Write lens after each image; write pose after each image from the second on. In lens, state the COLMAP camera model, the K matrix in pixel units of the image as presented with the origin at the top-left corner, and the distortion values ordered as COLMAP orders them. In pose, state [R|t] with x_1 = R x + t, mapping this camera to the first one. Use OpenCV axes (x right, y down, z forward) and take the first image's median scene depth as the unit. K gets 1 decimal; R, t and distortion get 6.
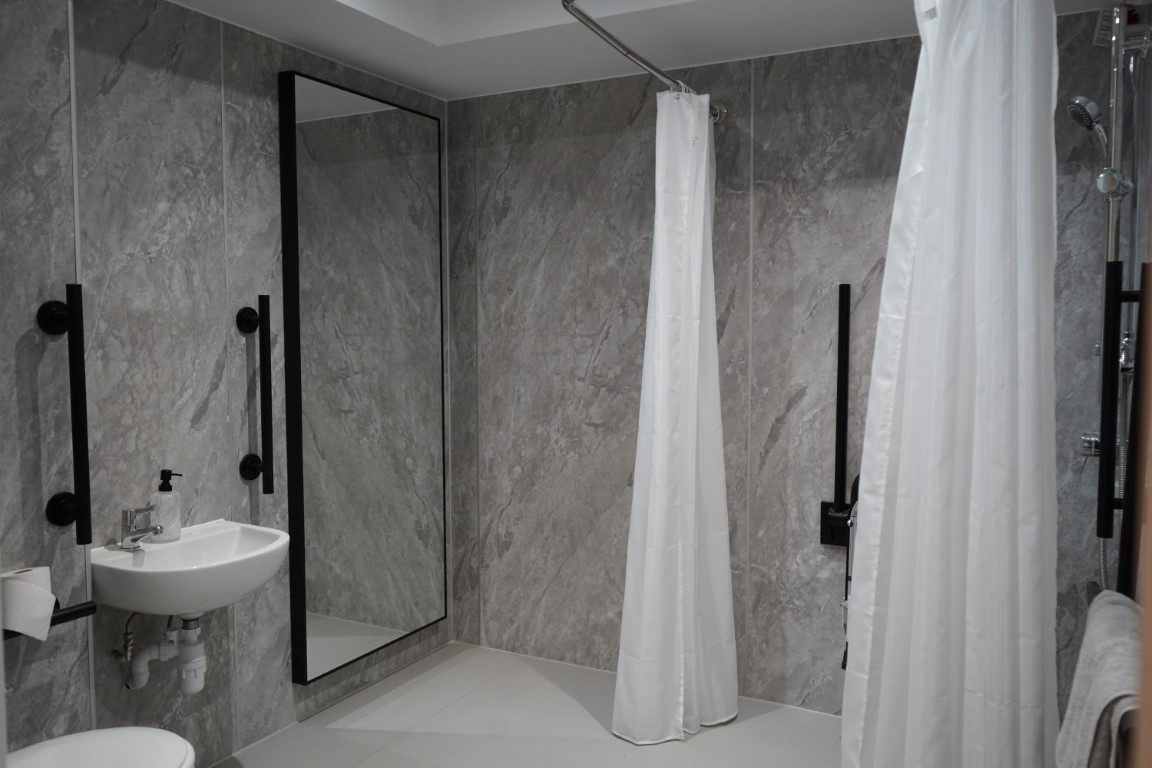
lens RADIAL K [[920.6, 0, 577.8], [0, 920.6, 382.0], [0, 0, 1]] dist [-0.002362, 0.011606]
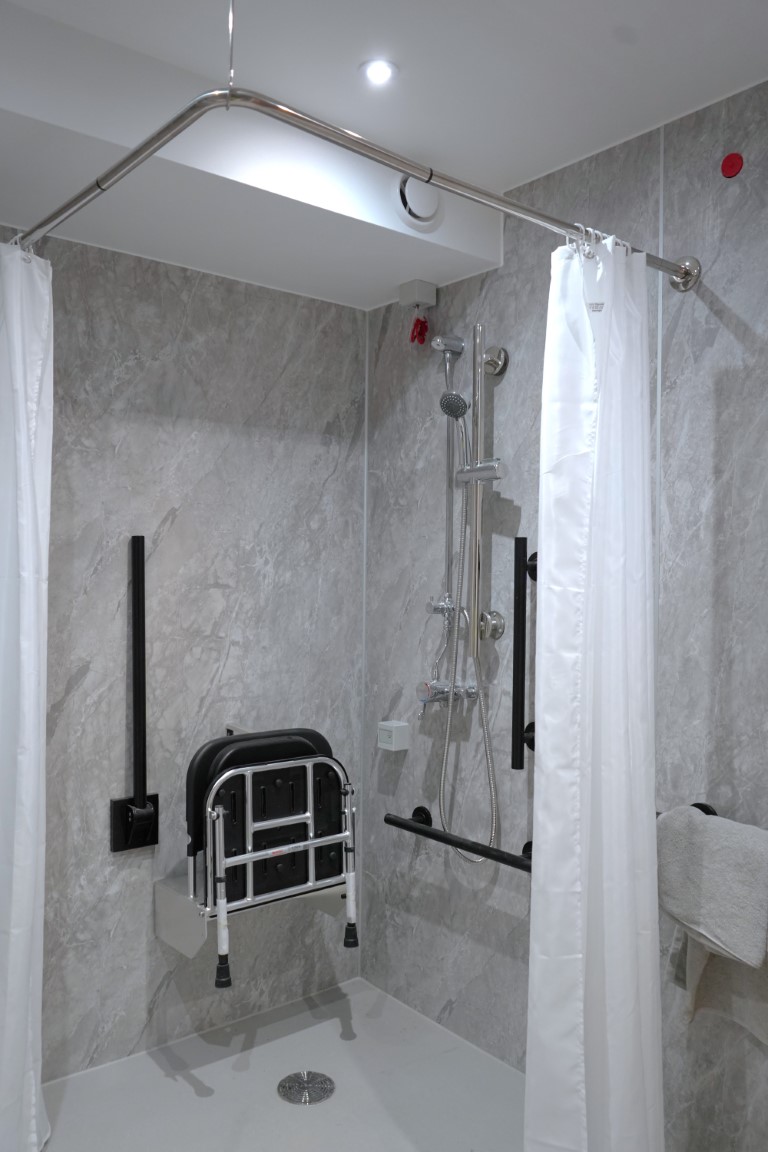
lens RADIAL K [[920.6, 0, 382.9], [0, 920.6, 581.4], [0, 0, 1]] dist [-0.002362, 0.011606]
pose [[0.399921, -0.008214, 0.916513, -0.384646], [0.043697, 0.998994, -0.010114, -0.045027], [-0.915507, 0.044094, 0.399878, 0.447580]]
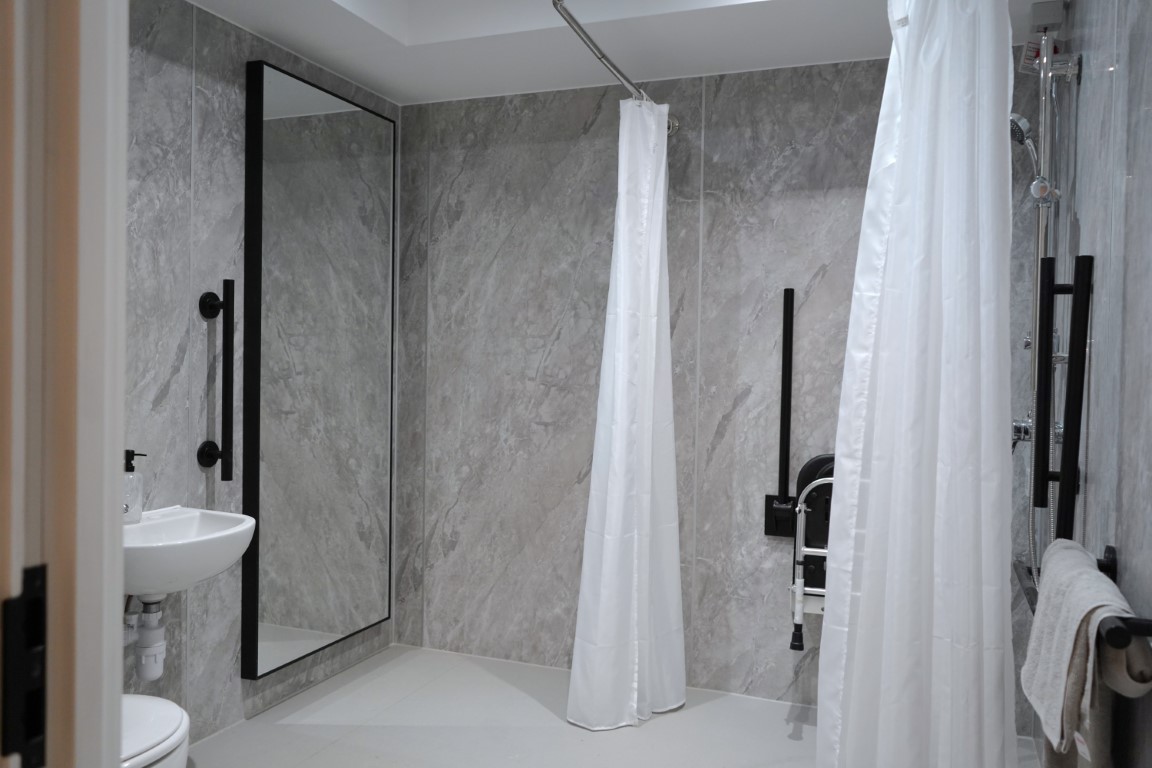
lens RADIAL K [[920.6, 0, 577.8], [0, 920.6, 382.0], [0, 0, 1]] dist [-0.002362, 0.011606]
pose [[0.993476, 0.016770, 0.112800, -0.069188], [-0.012239, 0.999095, -0.040743, 0.046831], [-0.113381, 0.039096, 0.992782, -0.023956]]
